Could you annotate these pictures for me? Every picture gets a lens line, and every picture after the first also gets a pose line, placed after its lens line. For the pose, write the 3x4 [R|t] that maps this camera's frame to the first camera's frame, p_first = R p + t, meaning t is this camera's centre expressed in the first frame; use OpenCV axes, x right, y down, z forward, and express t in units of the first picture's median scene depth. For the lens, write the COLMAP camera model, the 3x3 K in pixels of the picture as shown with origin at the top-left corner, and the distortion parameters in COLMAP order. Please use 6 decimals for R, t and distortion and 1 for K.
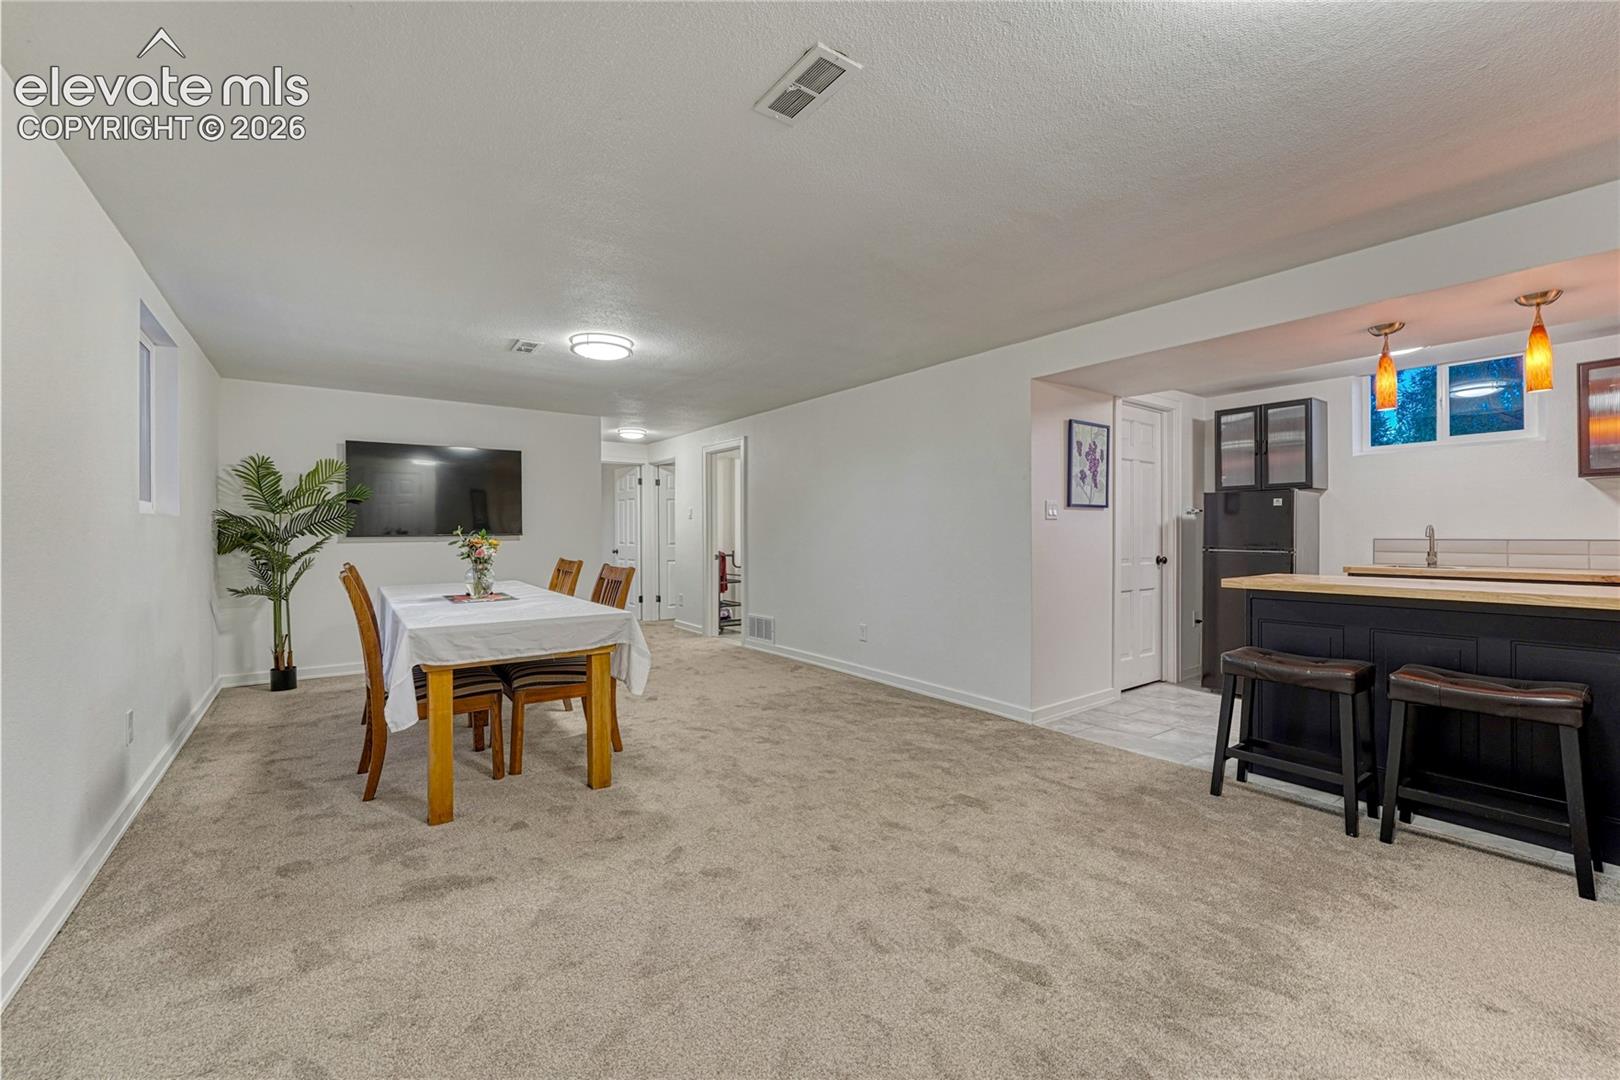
lens RADIAL K [[651.4, 0, 810.0], [0, 651.4, 540.0], [0, 0, 1]] dist [-0.000090, -0.000038]
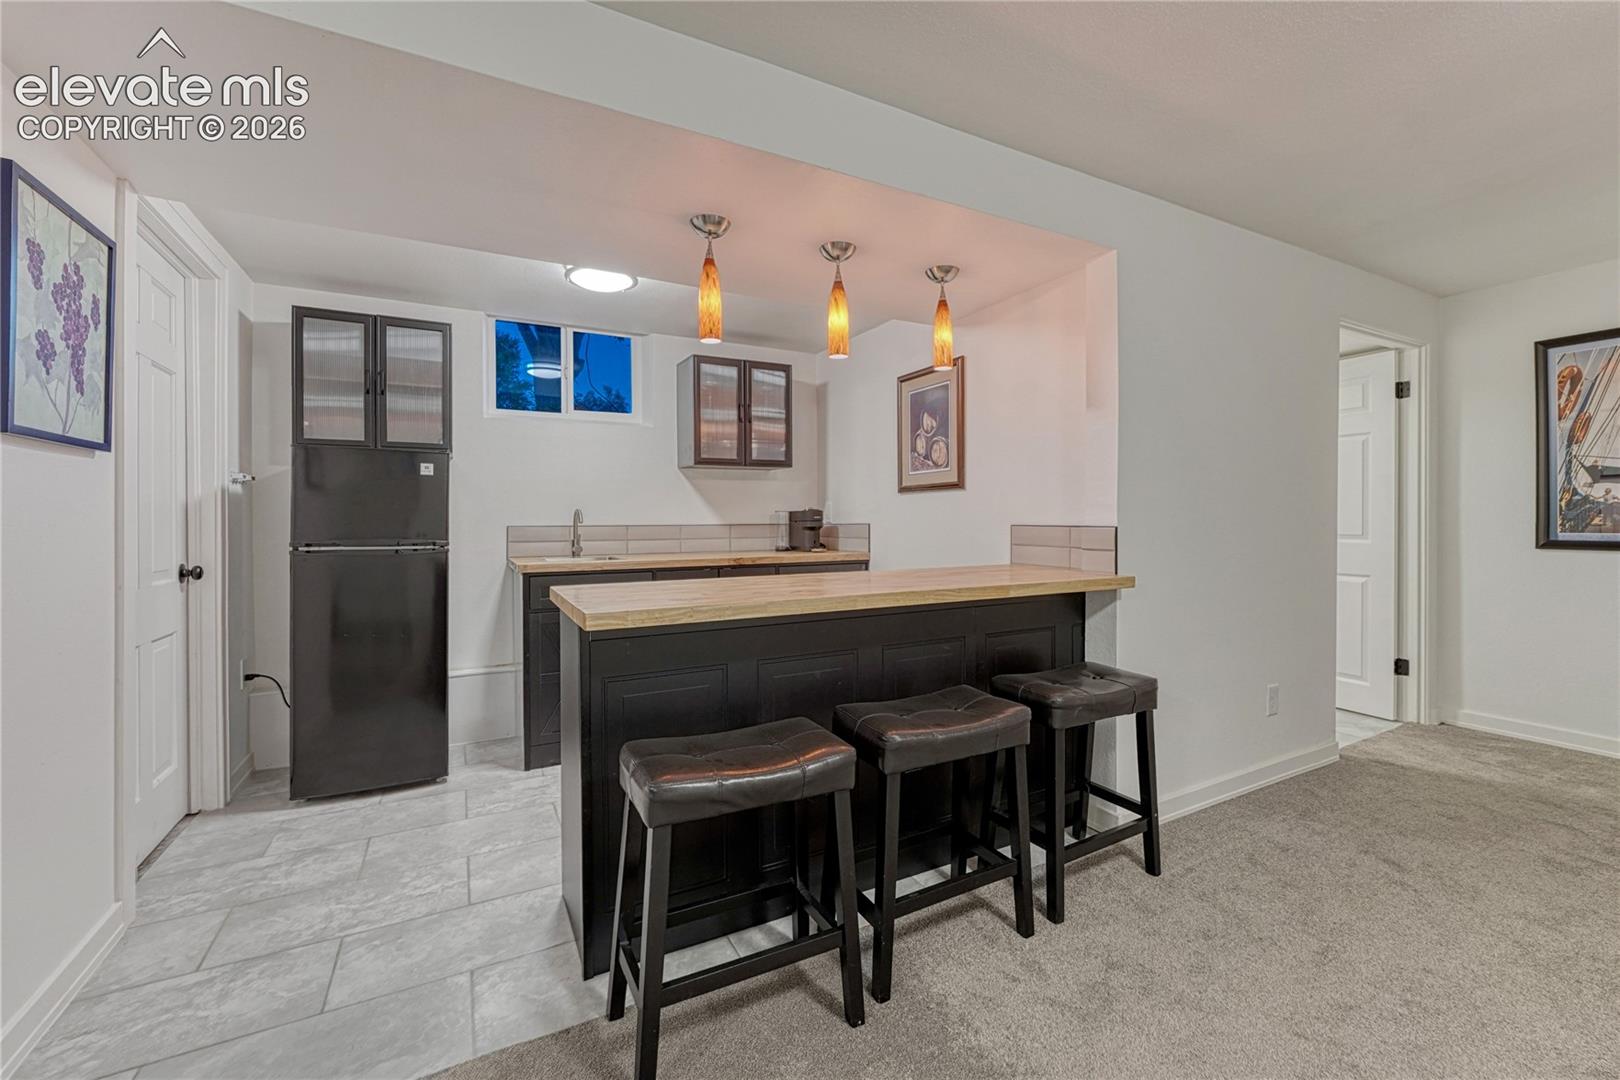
lens RADIAL K [[664.2, 0, 811.7], [0, 664.2, 520.3], [0, 0, 1]] dist [-0.011077, -0.000030]
pose [[0.142649, 0.001528, 0.989772, 0.130458], [0.012153, 0.999921, -0.003295, -0.001756], [-0.989699, 0.012499, 0.142619, 0.533679]]
